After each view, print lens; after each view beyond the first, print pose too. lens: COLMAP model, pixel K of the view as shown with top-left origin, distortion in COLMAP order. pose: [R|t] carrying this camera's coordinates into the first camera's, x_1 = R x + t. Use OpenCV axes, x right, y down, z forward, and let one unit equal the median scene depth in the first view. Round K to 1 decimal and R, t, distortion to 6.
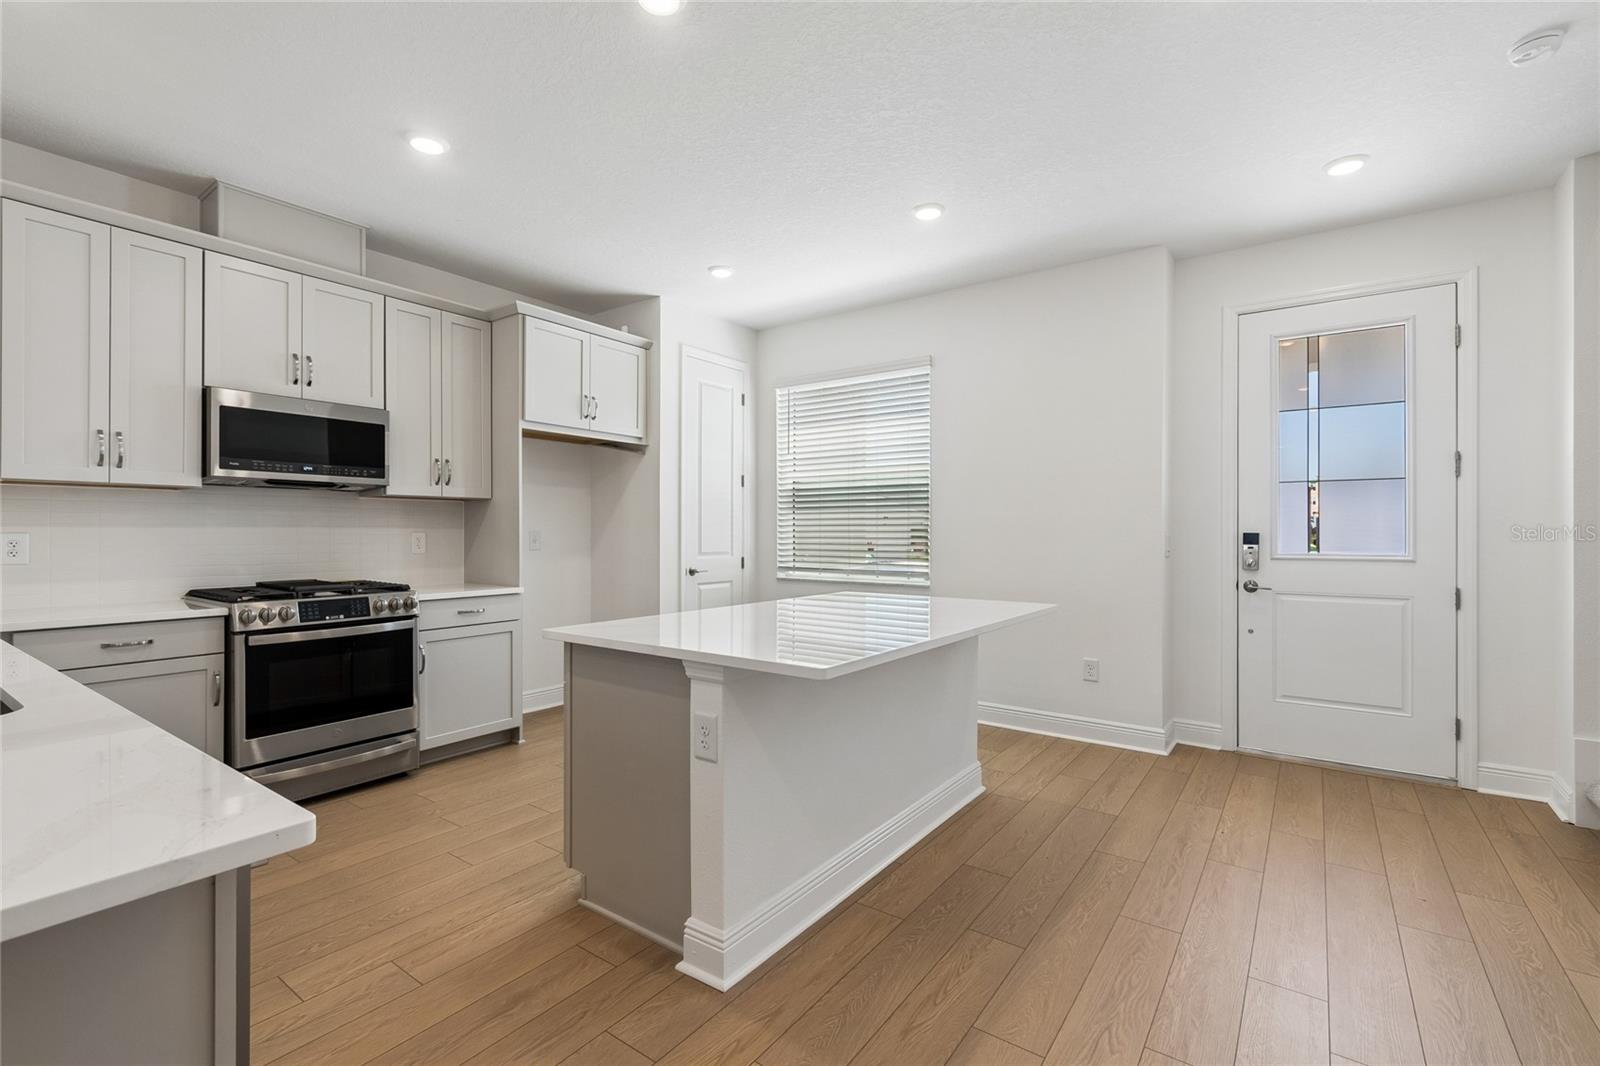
lens RADIAL K [[710.0, 0, 800.0], [0, 710.0, 533.0], [0, 0, 1]] dist [-0.000219, 0.000061]
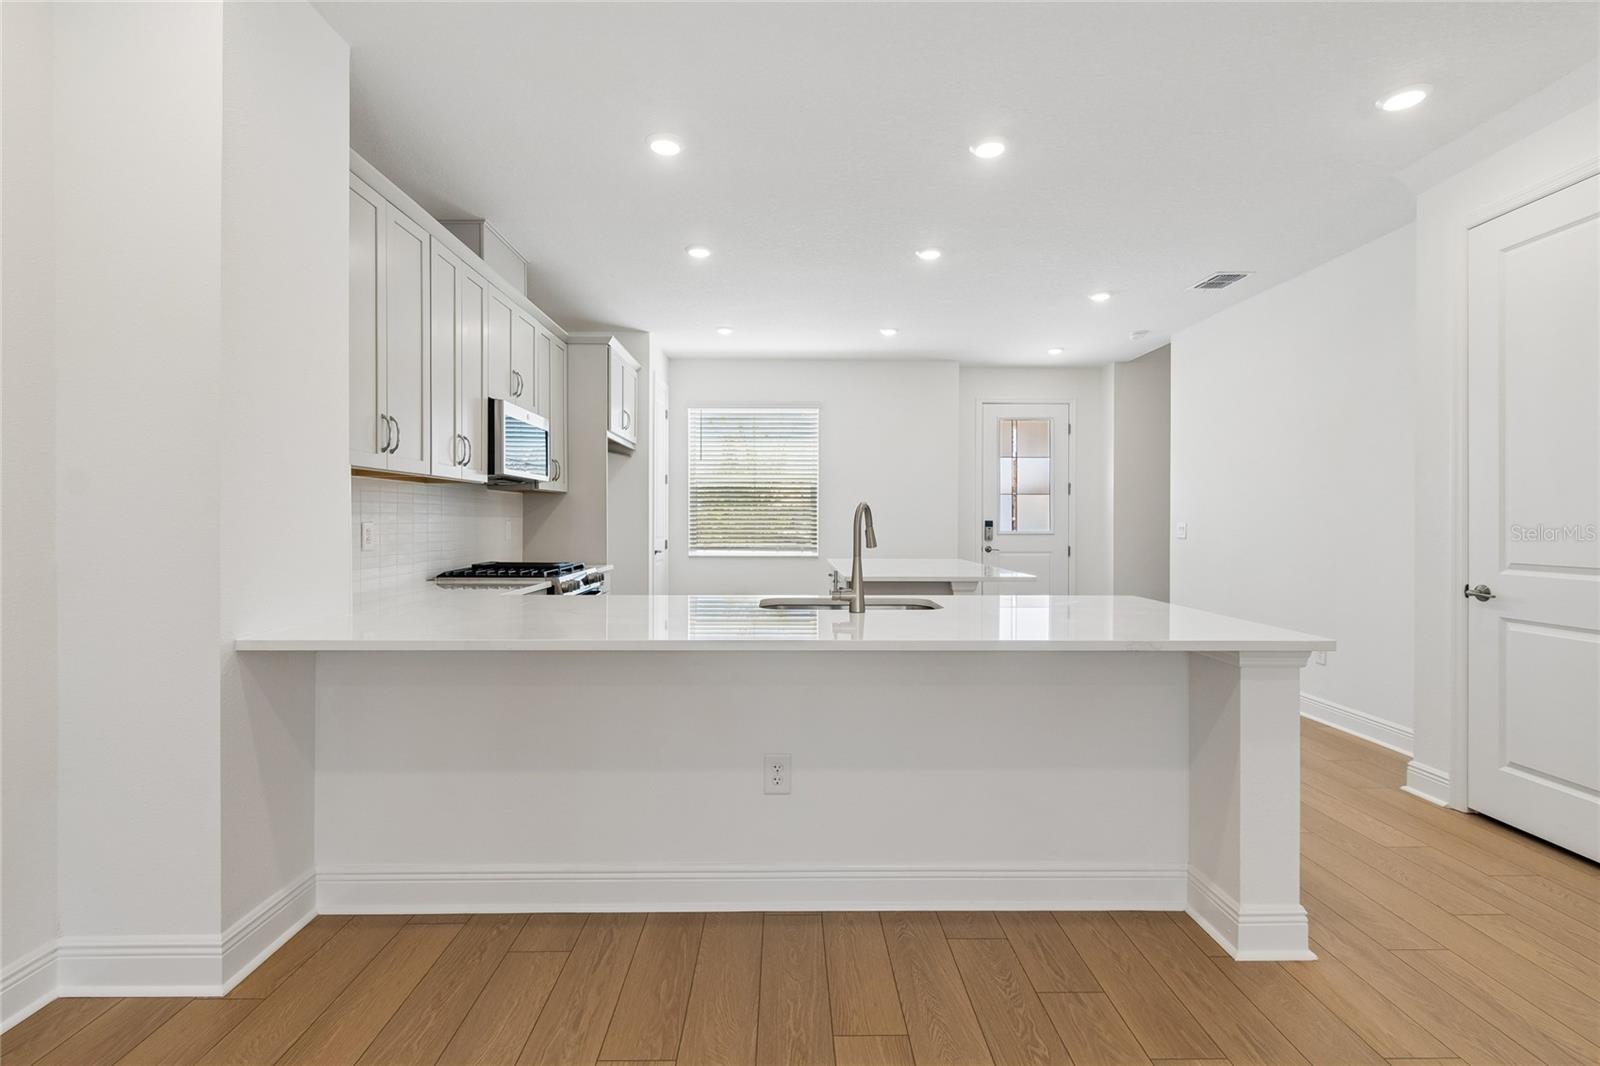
lens RADIAL K [[714.1, 0, 797.1], [0, 714.1, 521.3], [0, 0, 1]] dist [-0.000325, 0.000125]
pose [[0.800573, -0.001537, 0.599233, -0.938345], [0.000065, 0.999997, 0.002478, -0.002975], [-0.599235, -0.001945, 0.800571, -0.213243]]
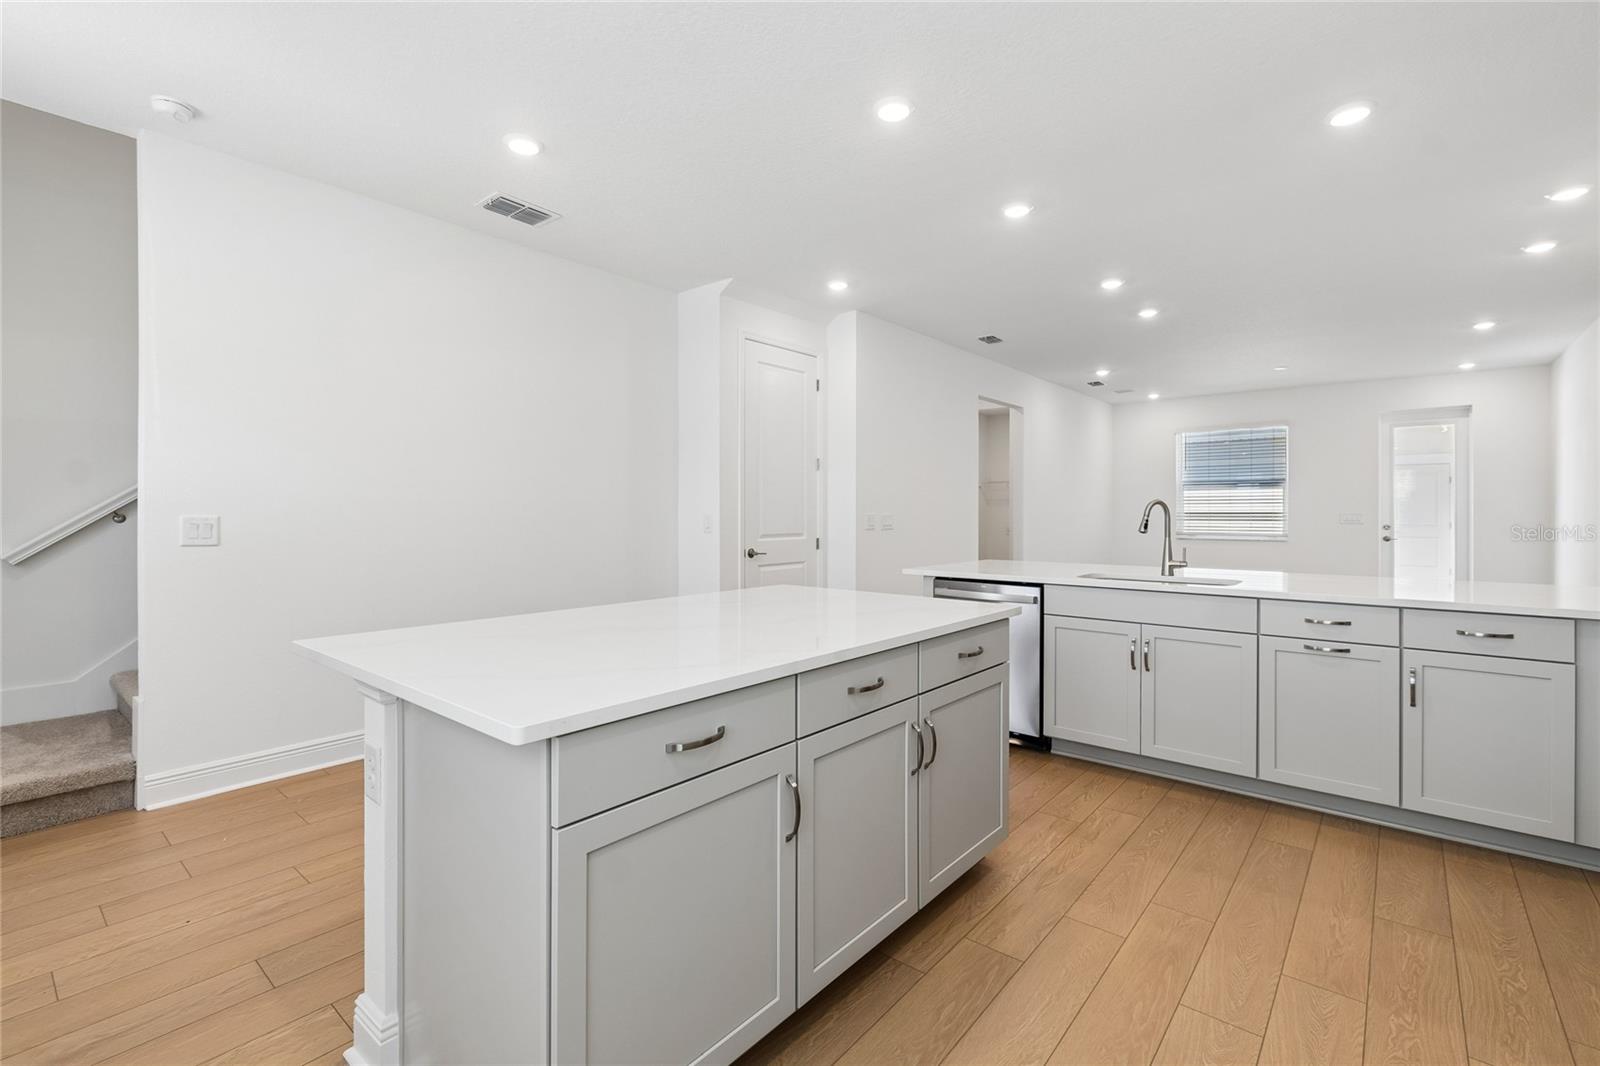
lens RADIAL K [[720.6, 0, 788.9], [0, 720.6, 513.5], [0, 0, 1]] dist [-0.001024, 0.000083]
pose [[-0.996757, -0.003478, 0.080392, -0.061971], [-0.003182, 0.999988, 0.003812, -0.003540], [-0.080405, 0.003544, -0.996756, 1.300564]]
